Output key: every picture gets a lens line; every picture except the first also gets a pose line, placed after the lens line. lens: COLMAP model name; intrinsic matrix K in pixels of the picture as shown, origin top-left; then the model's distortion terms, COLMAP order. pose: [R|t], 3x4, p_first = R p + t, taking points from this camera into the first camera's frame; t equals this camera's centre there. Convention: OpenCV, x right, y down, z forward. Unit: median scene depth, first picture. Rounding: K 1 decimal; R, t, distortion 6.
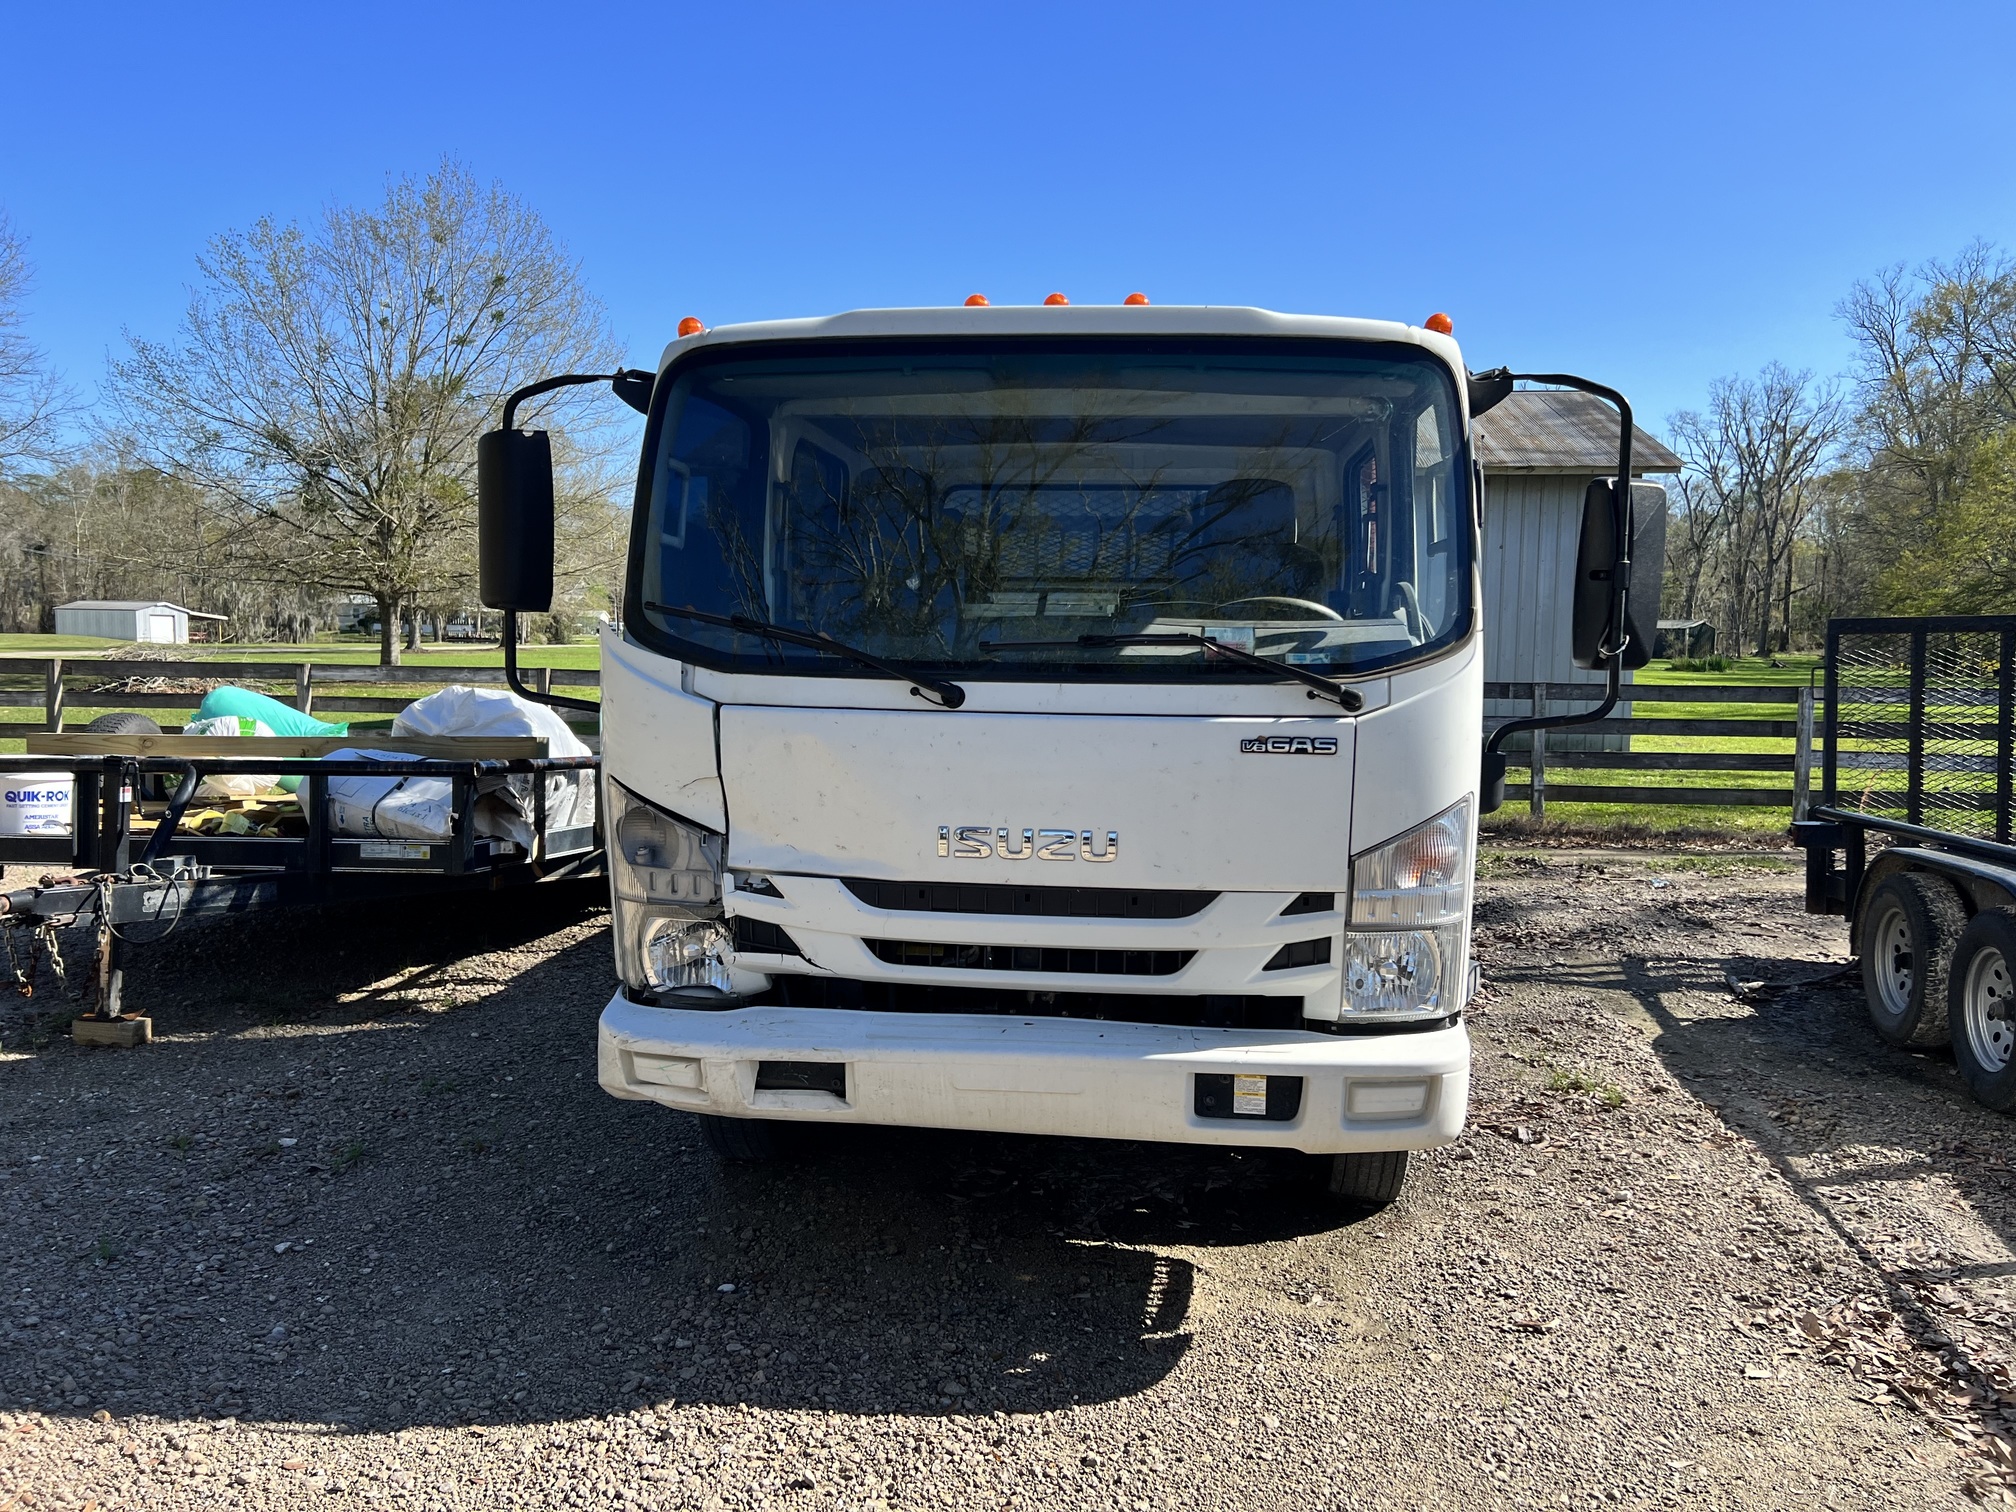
lens RADIAL K [[1558.1, 0, 1018.8], [0, 1558.1, 742.0], [0, 0, 1]] dist [0.033506, -0.015740]
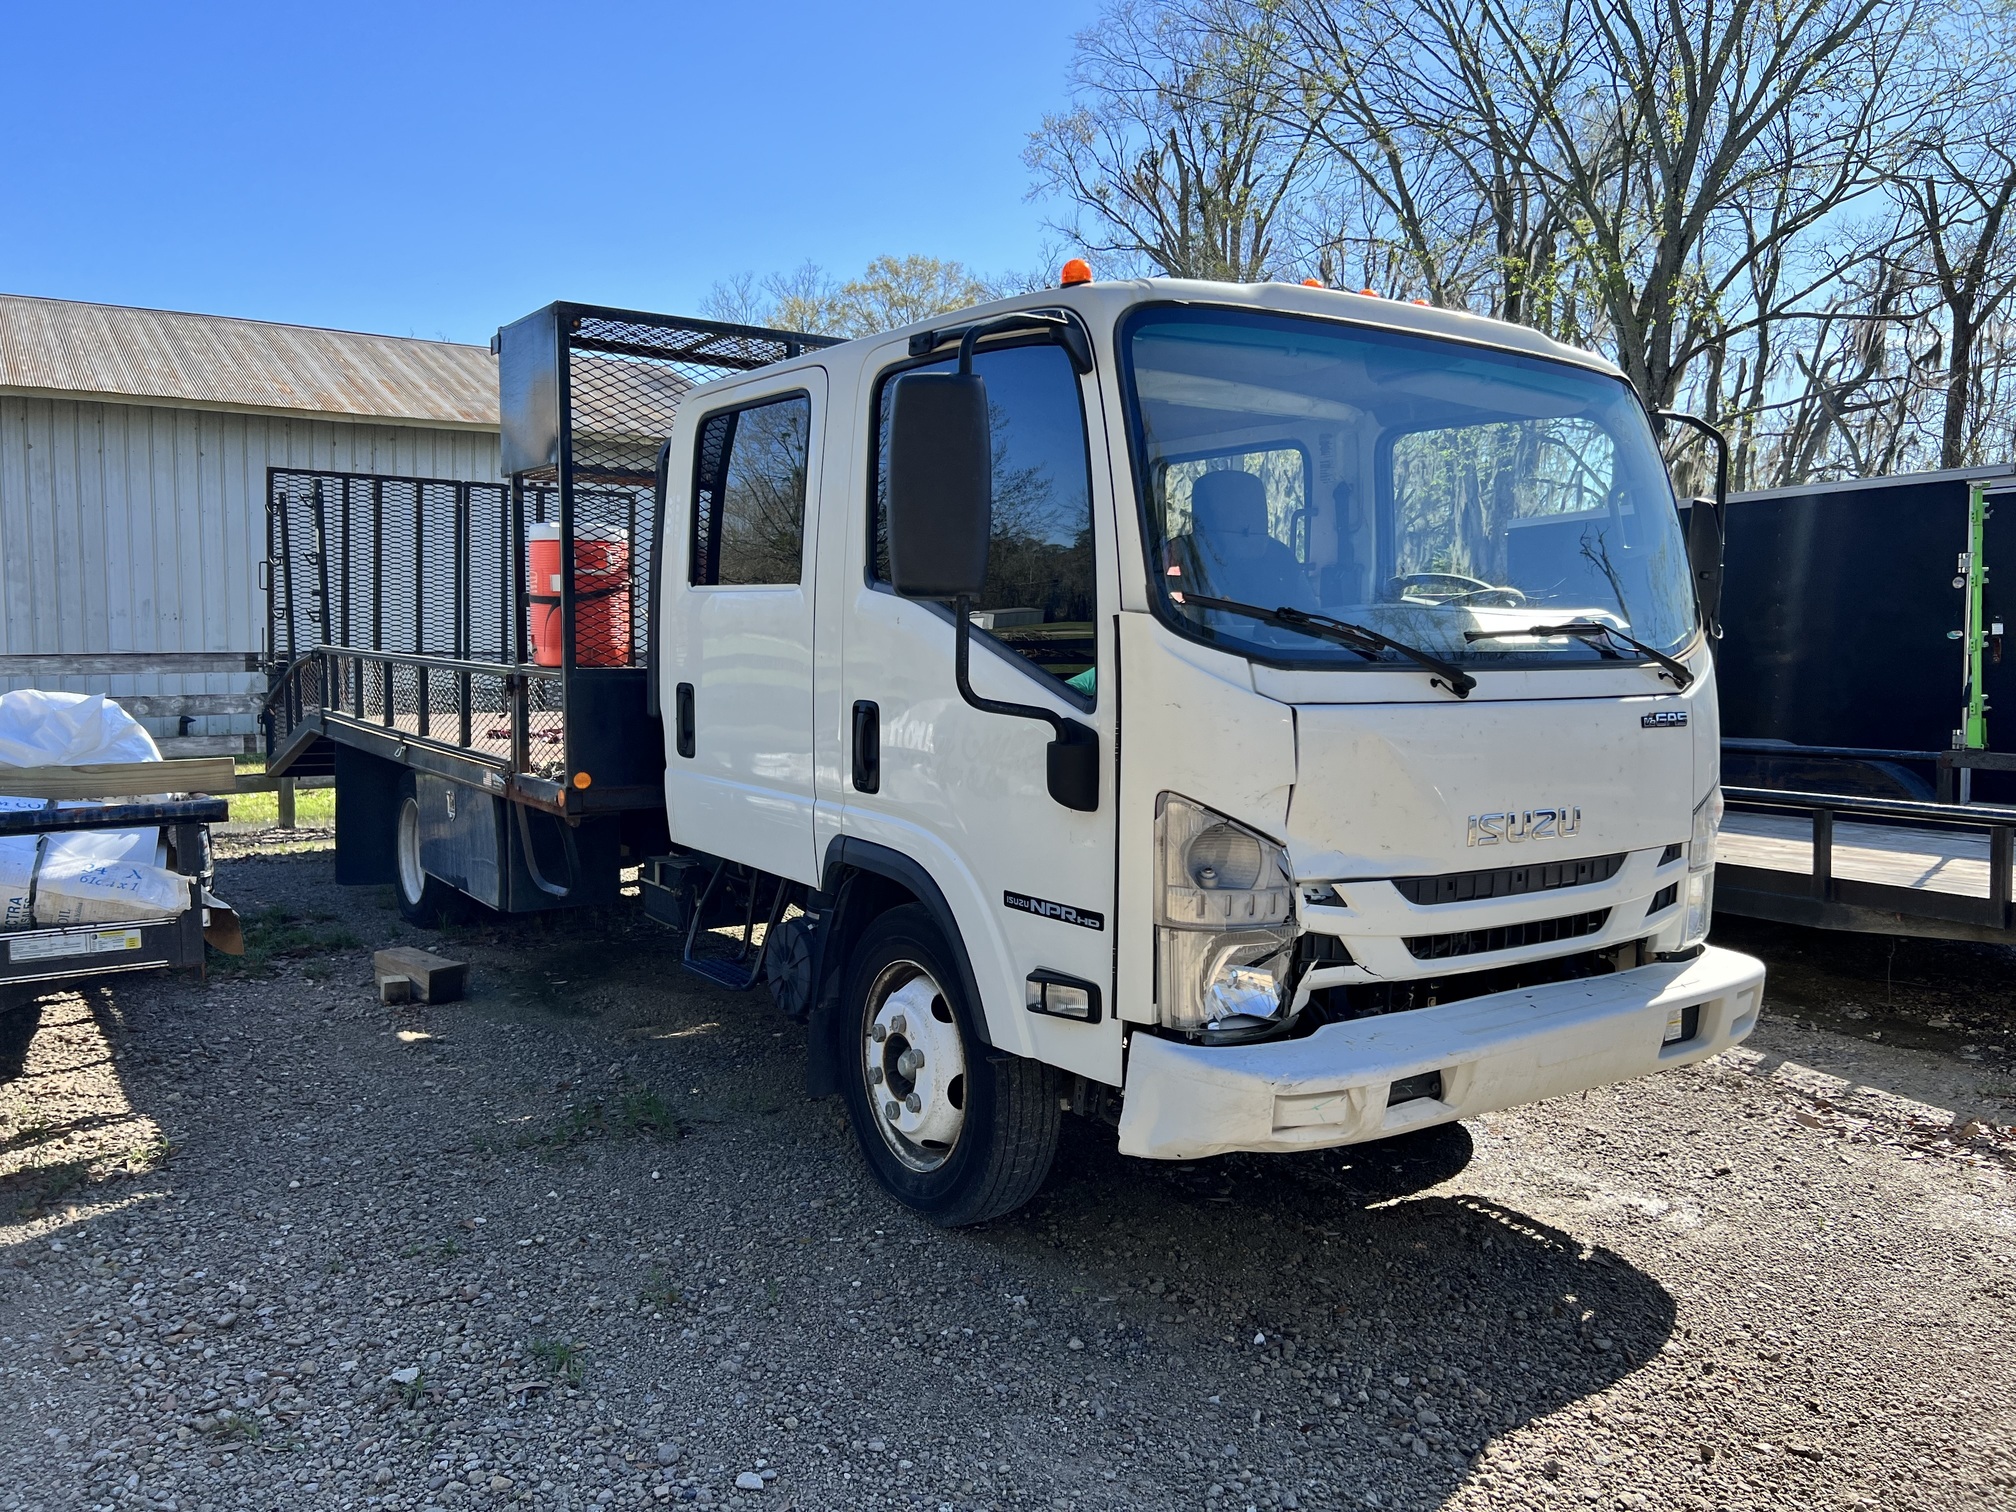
lens RADIAL K [[1558.1, 0, 1016.8], [0, 1558.1, 765.8], [0, 0, 1]] dist [0.033506, -0.015740]
pose [[0.752713, -0.063602, 0.655270, -0.907319], [0.038787, 0.997878, 0.052301, -0.041099], [-0.657205, -0.013952, 0.753582, 0.421199]]
